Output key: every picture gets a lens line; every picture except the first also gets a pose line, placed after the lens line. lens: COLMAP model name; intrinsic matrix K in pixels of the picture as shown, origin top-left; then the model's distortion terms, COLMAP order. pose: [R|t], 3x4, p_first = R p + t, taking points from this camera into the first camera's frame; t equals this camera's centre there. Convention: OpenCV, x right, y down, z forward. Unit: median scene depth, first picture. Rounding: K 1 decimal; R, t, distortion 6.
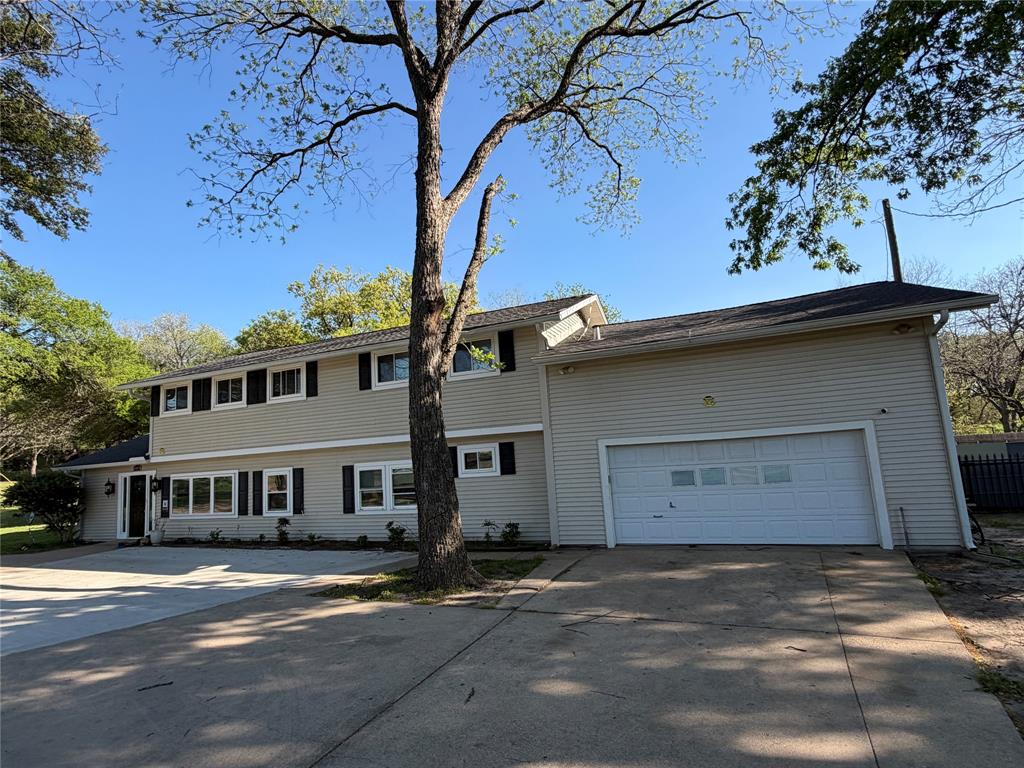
lens RADIAL K [[511.2, 0, 515.6], [0, 511.2, 387.7], [0, 0, 1]] dist [0.000773, -0.000374]
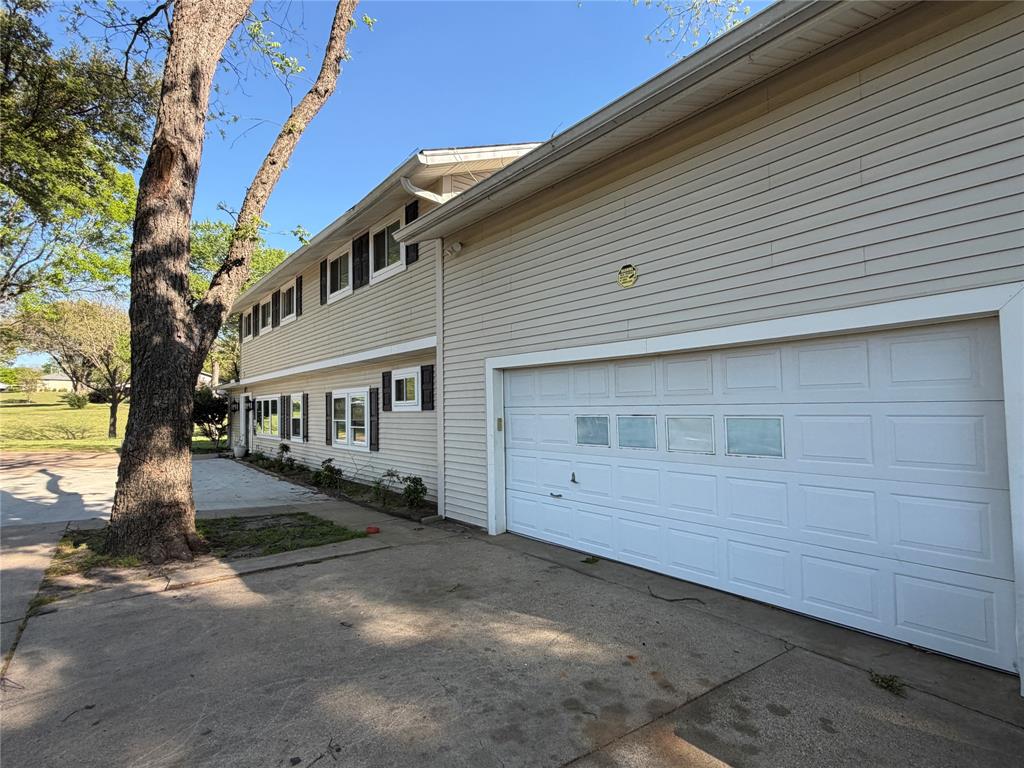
lens RADIAL K [[511.2, 0, 513.3], [0, 511.2, 384.0], [0, 0, 1]] dist [0.000773, -0.000374]
pose [[0.871934, 0.027754, -0.488836, 0.389913], [0.024841, 0.994599, 0.100778, 0.057262], [0.488993, -0.100015, 0.866535, 0.391891]]
